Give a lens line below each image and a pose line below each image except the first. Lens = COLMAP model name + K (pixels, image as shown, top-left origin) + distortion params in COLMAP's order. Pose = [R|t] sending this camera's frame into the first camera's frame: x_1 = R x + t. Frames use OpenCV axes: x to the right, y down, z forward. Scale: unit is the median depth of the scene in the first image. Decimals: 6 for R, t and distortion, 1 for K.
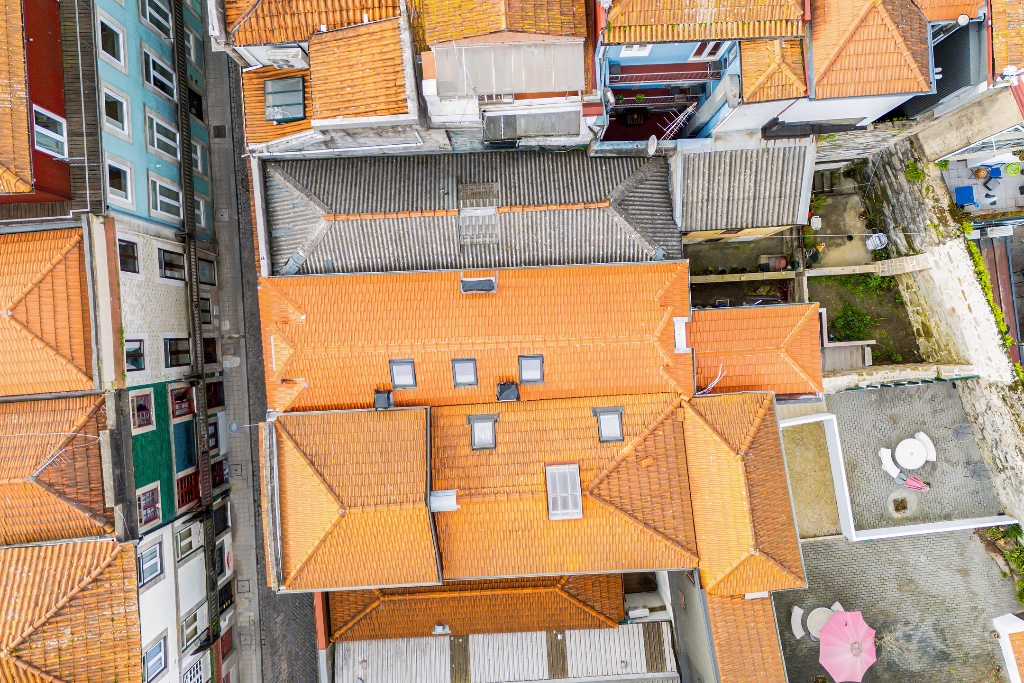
lens RADIAL K [[890.0, 0, 512.0], [0, 890.0, 341.5], [0, 0, 1]] dist [0.040389, -0.007569]
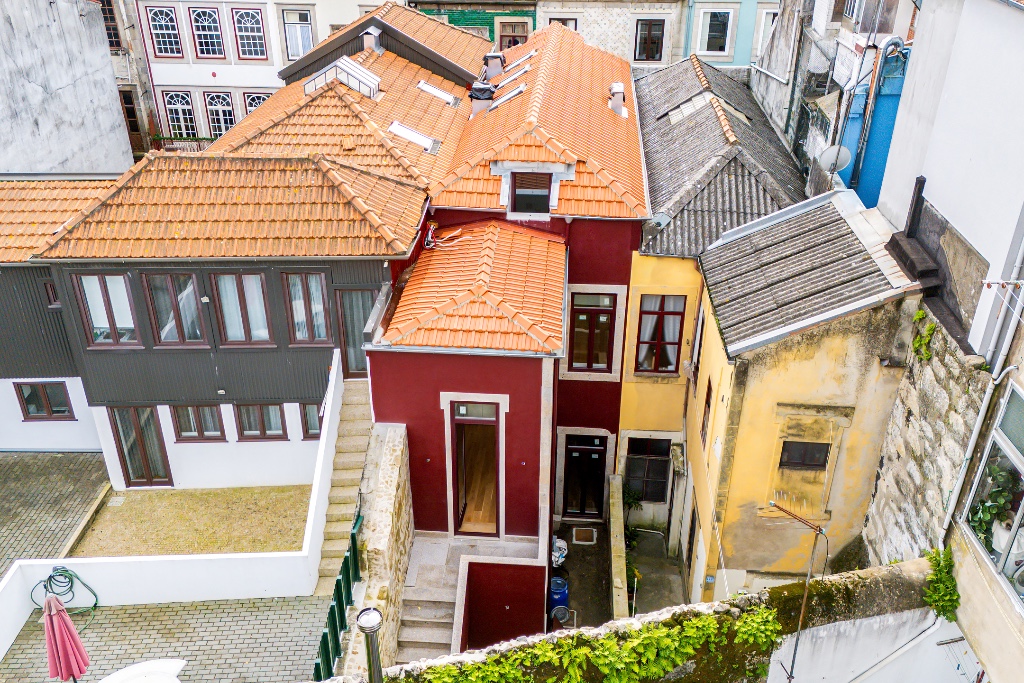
lens RADIAL K [[890.0, 0, 512.0], [0, 890.0, 341.5], [0, 0, 1]] dist [0.040389, -0.007569]
pose [[-0.116886, 0.493129, -0.862068, 0.778460], [-0.992919, -0.076534, 0.090848, -0.054840], [-0.021178, 0.866583, 0.498583, 0.778885]]
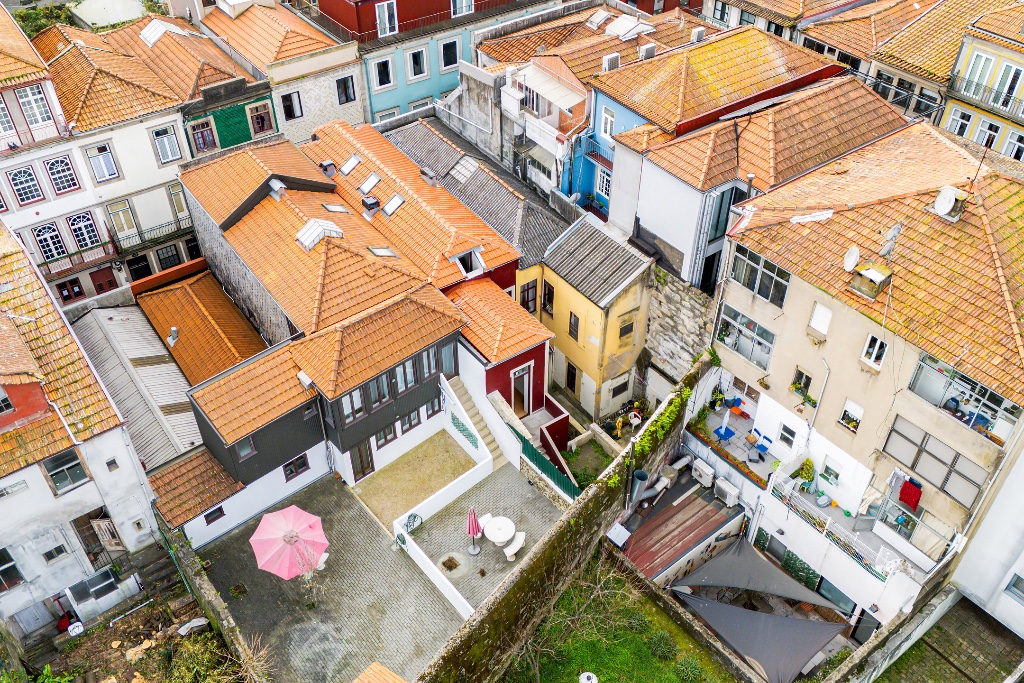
lens RADIAL K [[890.0, 0, 512.0], [0, 890.0, 341.5], [0, 0, 1]] dist [0.040389, -0.007569]
pose [[0.538270, 0.563389, -0.626784, 1.088893], [-0.842668, 0.348063, -0.410808, 0.509078], [-0.013285, 0.749296, 0.662102, 0.234169]]
